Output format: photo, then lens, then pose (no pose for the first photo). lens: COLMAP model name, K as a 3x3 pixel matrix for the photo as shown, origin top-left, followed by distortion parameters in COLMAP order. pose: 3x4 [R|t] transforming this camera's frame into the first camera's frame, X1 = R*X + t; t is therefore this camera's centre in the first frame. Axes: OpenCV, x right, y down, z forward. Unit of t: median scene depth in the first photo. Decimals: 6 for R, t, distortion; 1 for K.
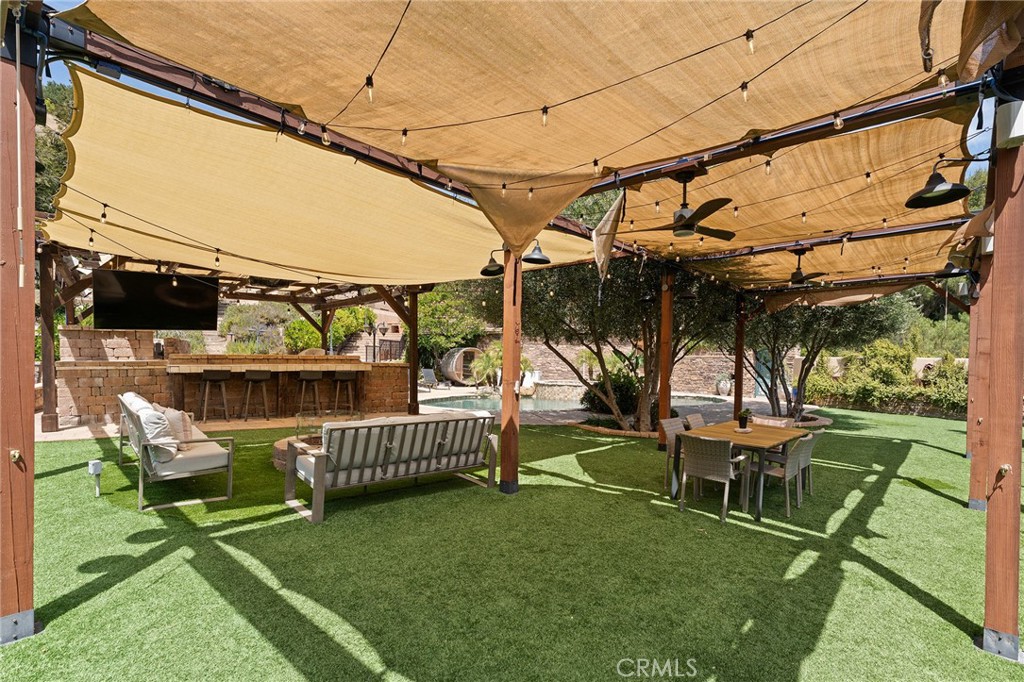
lens RADIAL K [[488.5, 0, 512.0], [0, 488.5, 341.0], [0, 0, 1]] dist [-0.000488, -0.000221]
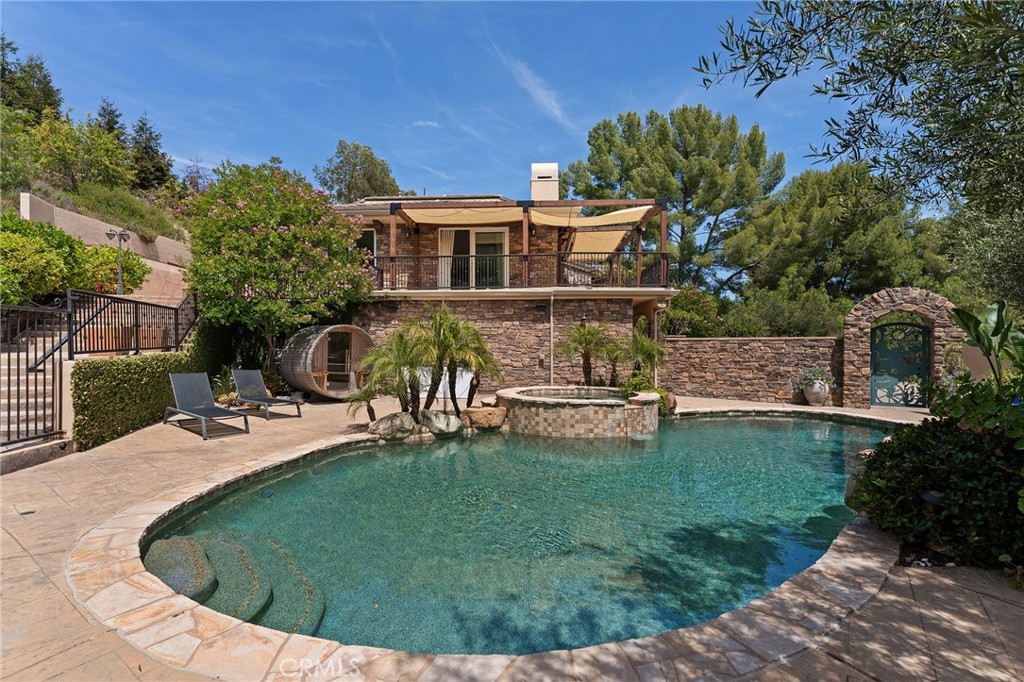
lens RADIAL K [[488.5, 0, 512.0], [0, 488.5, 341.0], [0, 0, 1]] dist [-0.000488, -0.000221]
pose [[0.958201, -0.007519, 0.285996, -0.162762], [0.000233, 0.999675, 0.025504, 0.045413], [-0.286095, -0.024371, 0.957891, 1.211089]]
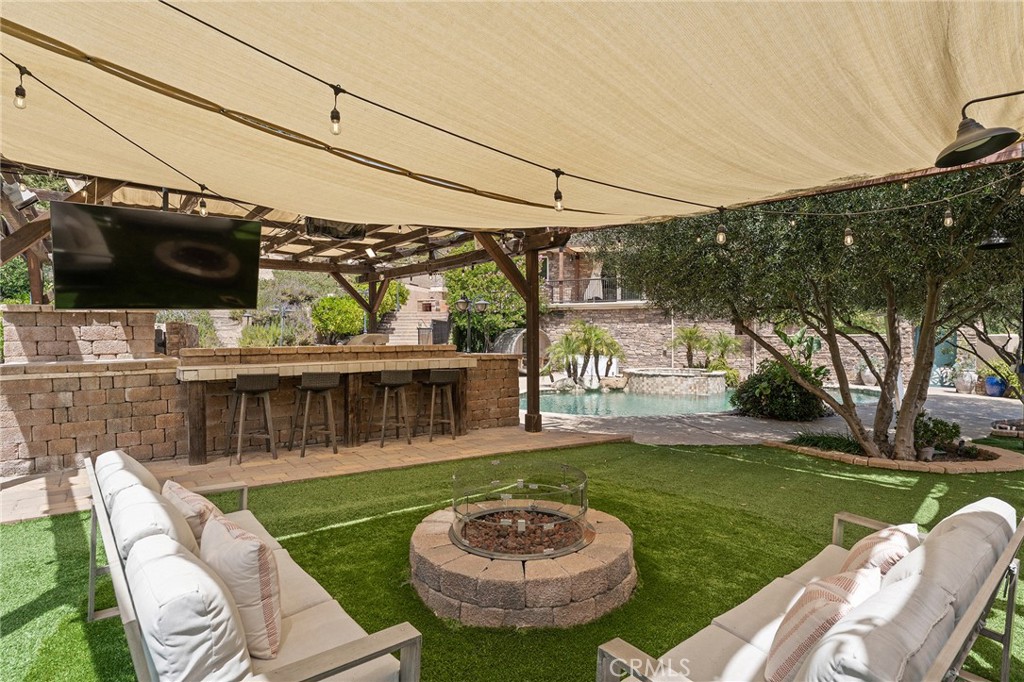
lens RADIAL K [[533.0, 0, 513.9], [0, 533.0, 309.7], [0, 0, 1]] dist [0.001506, -0.000069]
pose [[0.999401, -0.015399, -0.030978, -0.225997], [0.014841, 0.999725, -0.018163, -0.003395], [0.031249, 0.017692, 0.999355, 0.295651]]
